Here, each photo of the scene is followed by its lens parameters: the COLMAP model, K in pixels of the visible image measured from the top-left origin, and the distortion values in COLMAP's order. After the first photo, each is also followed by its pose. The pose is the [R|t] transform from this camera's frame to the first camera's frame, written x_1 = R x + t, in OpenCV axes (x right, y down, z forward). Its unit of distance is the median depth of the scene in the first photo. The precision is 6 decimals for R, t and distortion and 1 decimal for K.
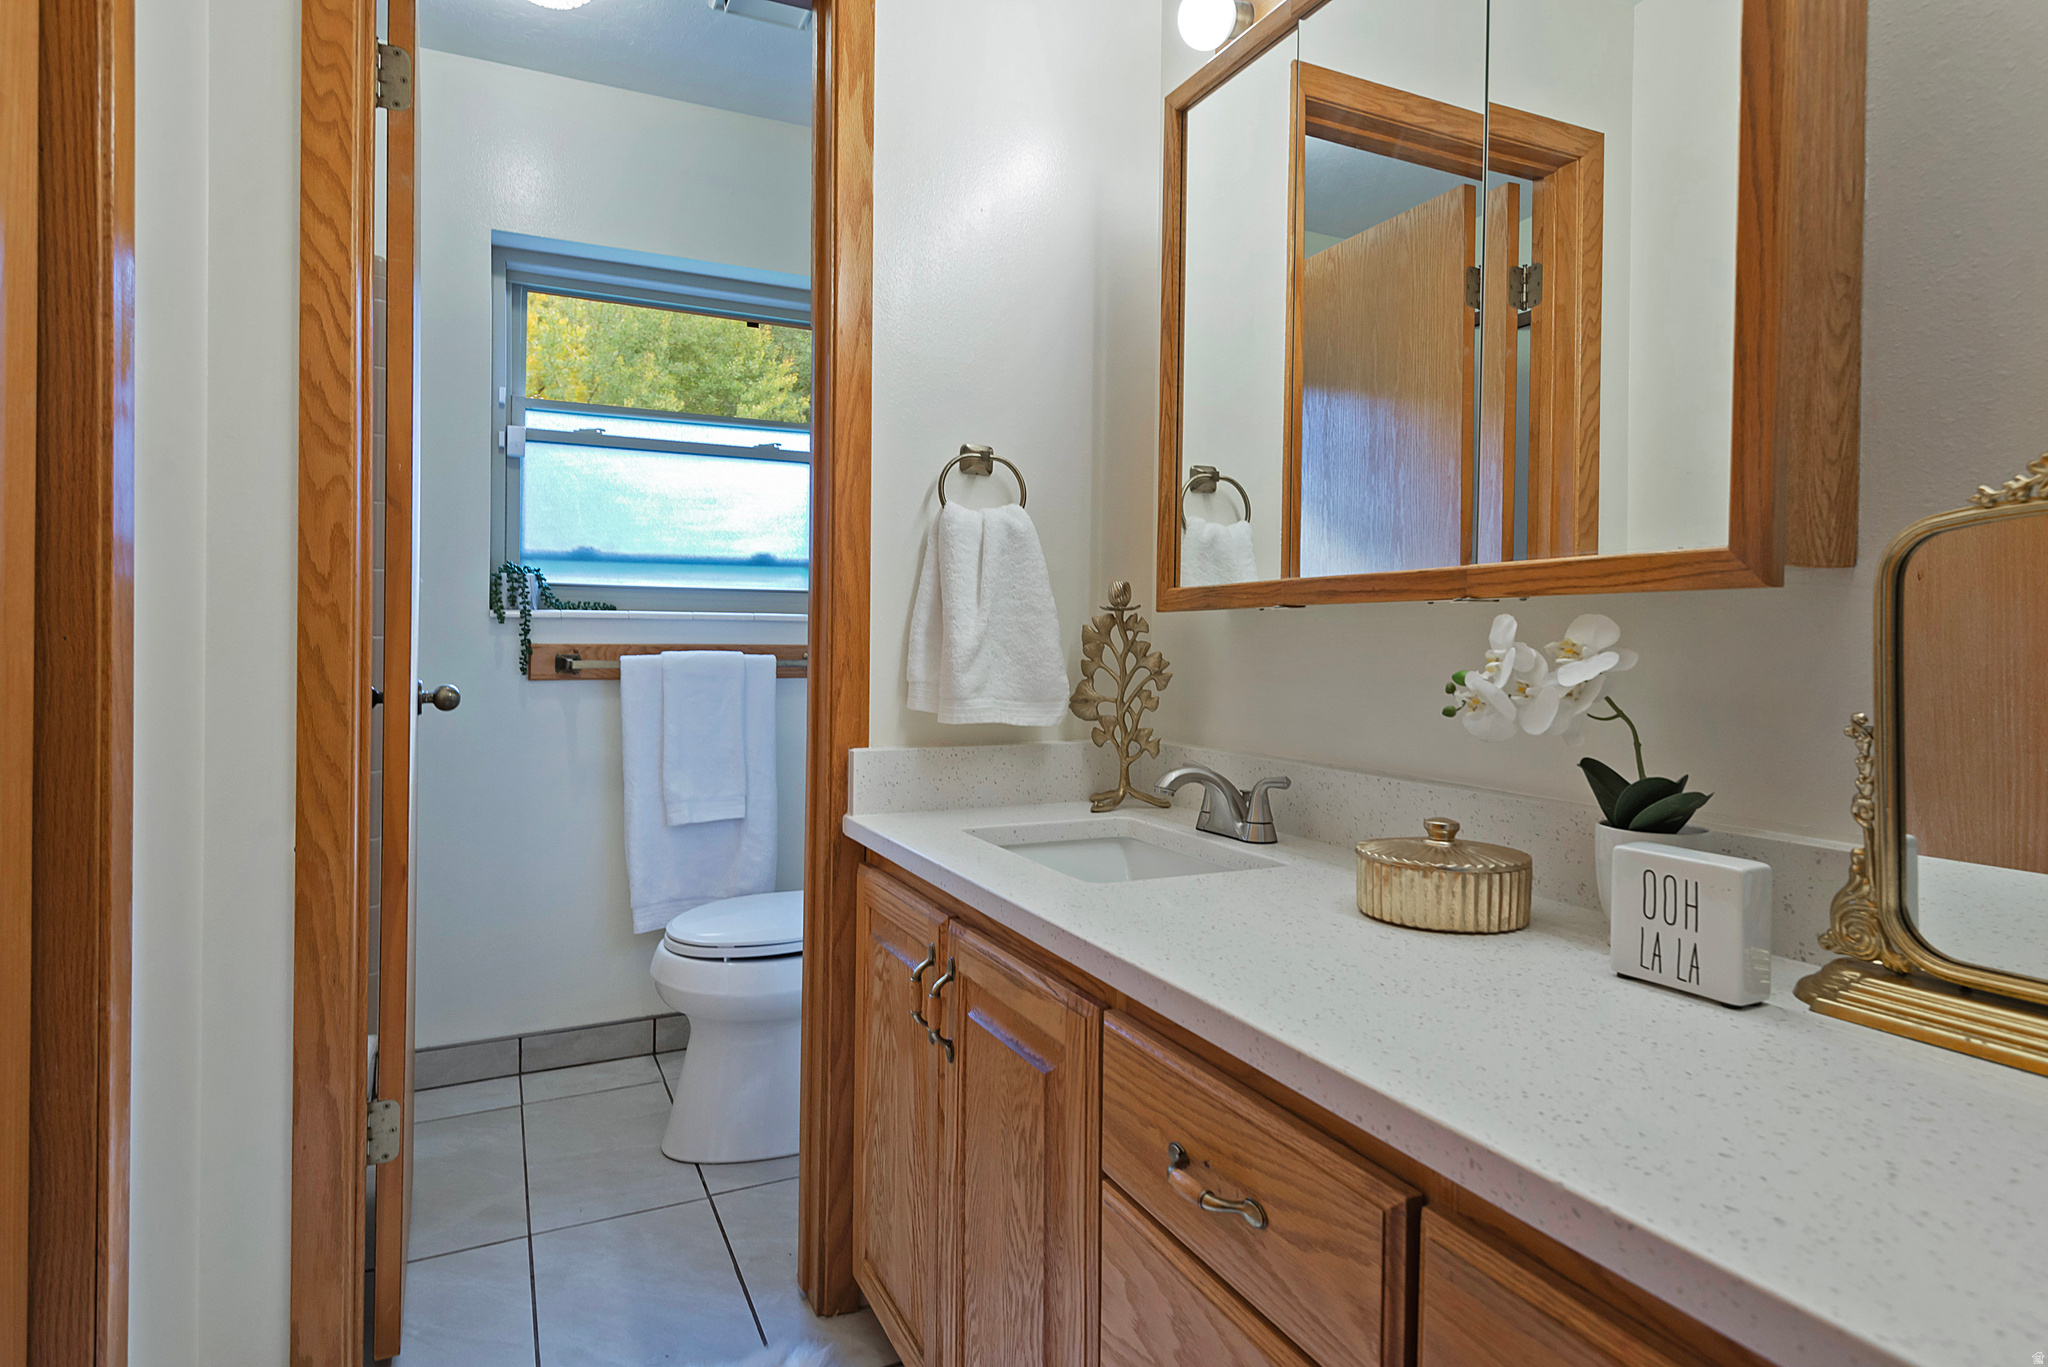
lens RADIAL K [[1094.5, 0, 1024.0], [0, 1094.5, 646.4], [0, 0, 1]] dist [0.050821, -0.028077]
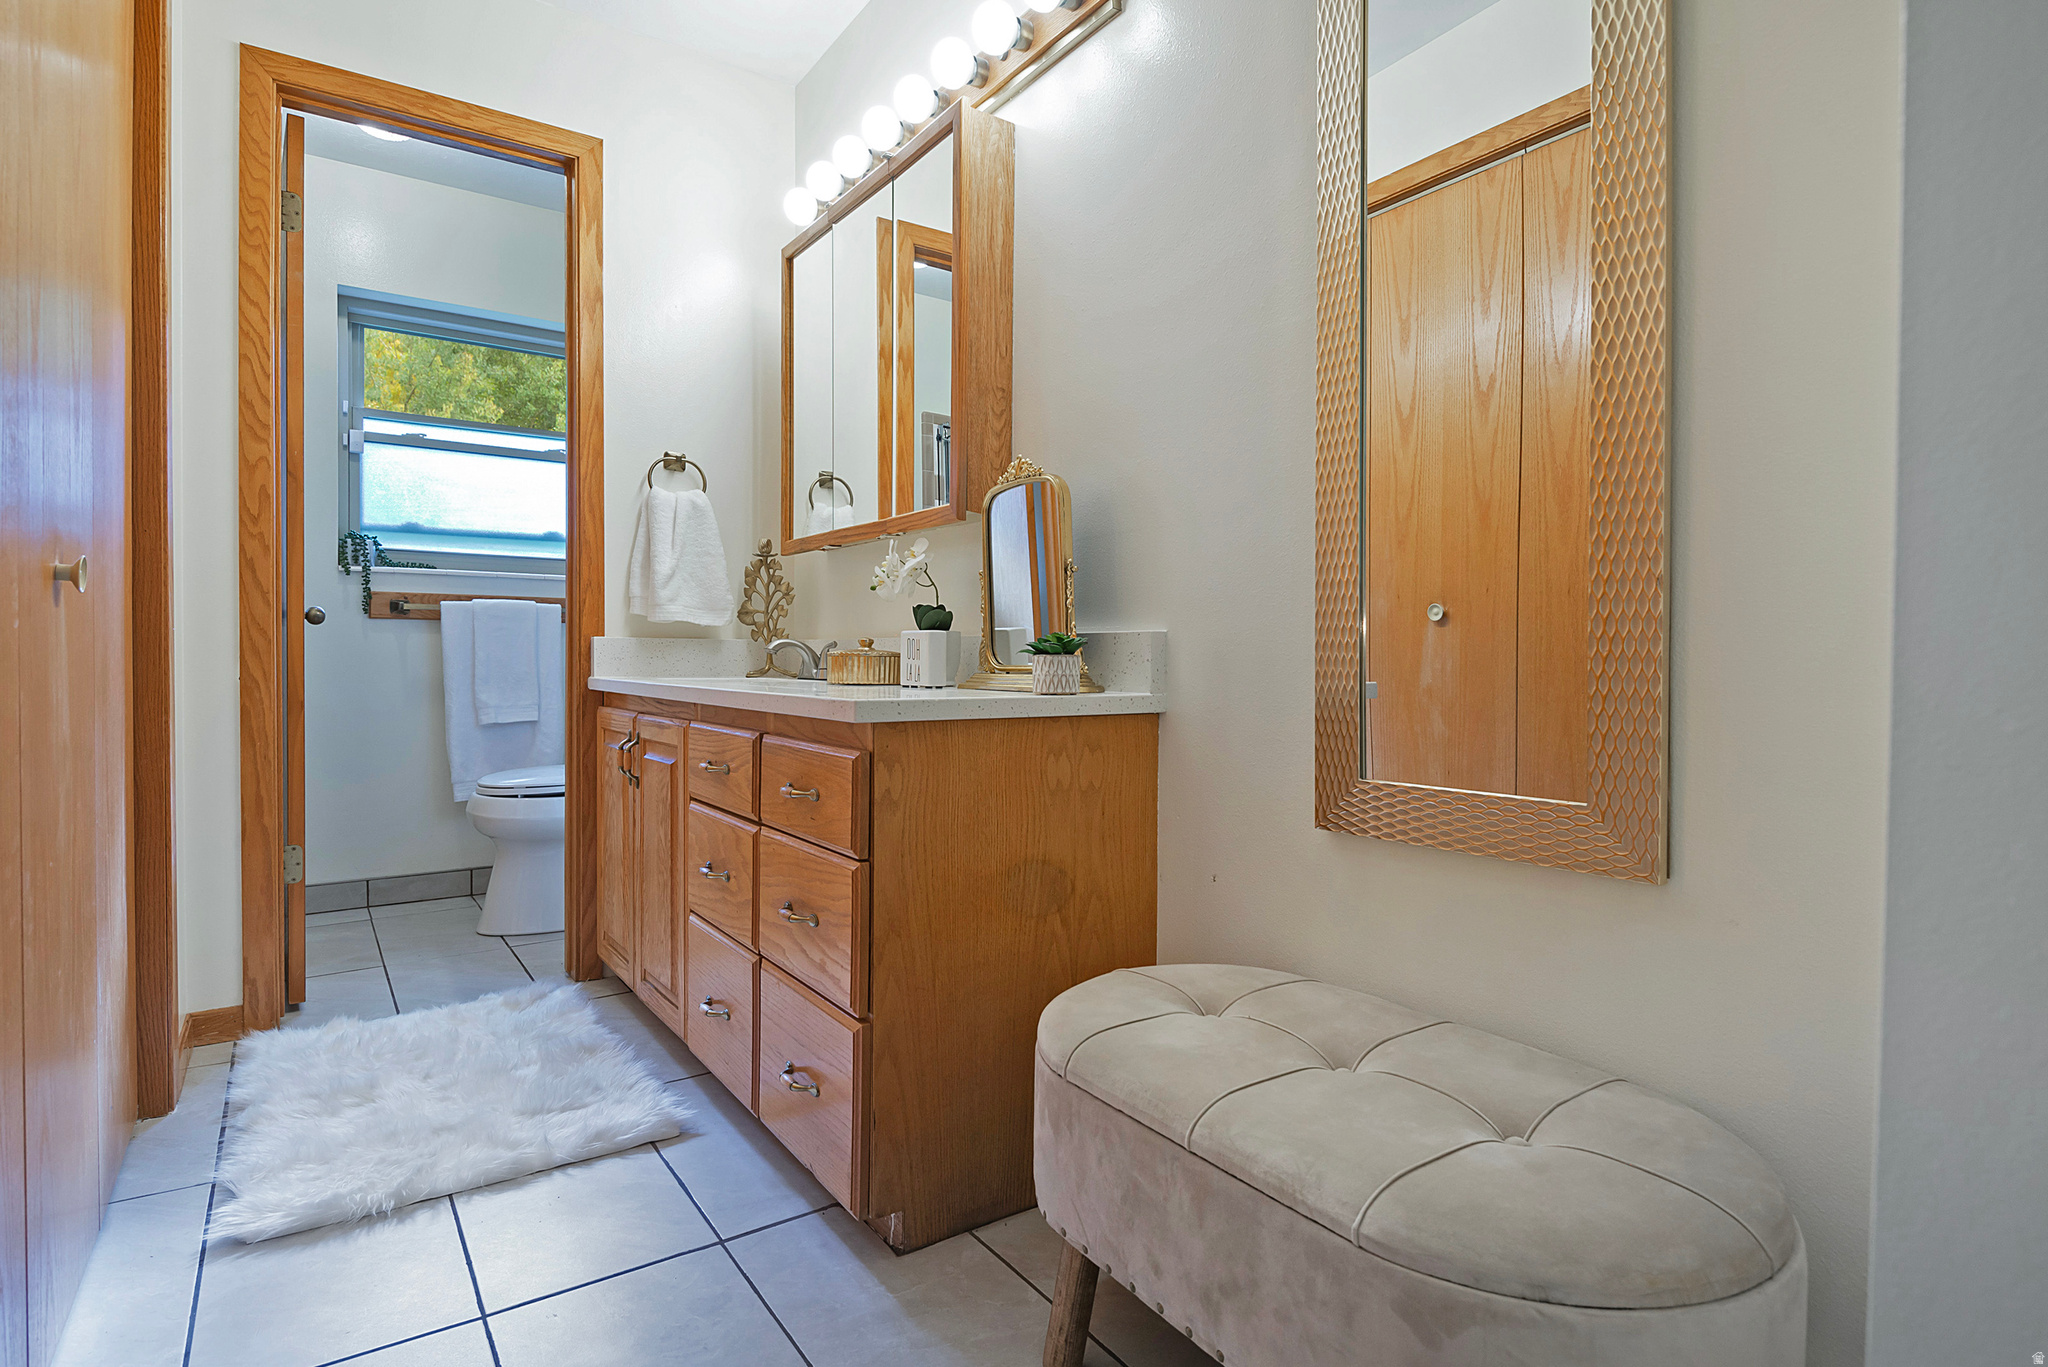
lens RADIAL K [[1018.7, 0, 984.4], [0, 1018.7, 688.8], [0, 0, 1]] dist [0.039906, -0.031804]
pose [[0.990641, 0.001472, 0.136486, 0.203045], [-0.005860, 0.999479, 0.031752, 0.114312], [-0.136368, -0.032254, 0.990133, -0.567269]]
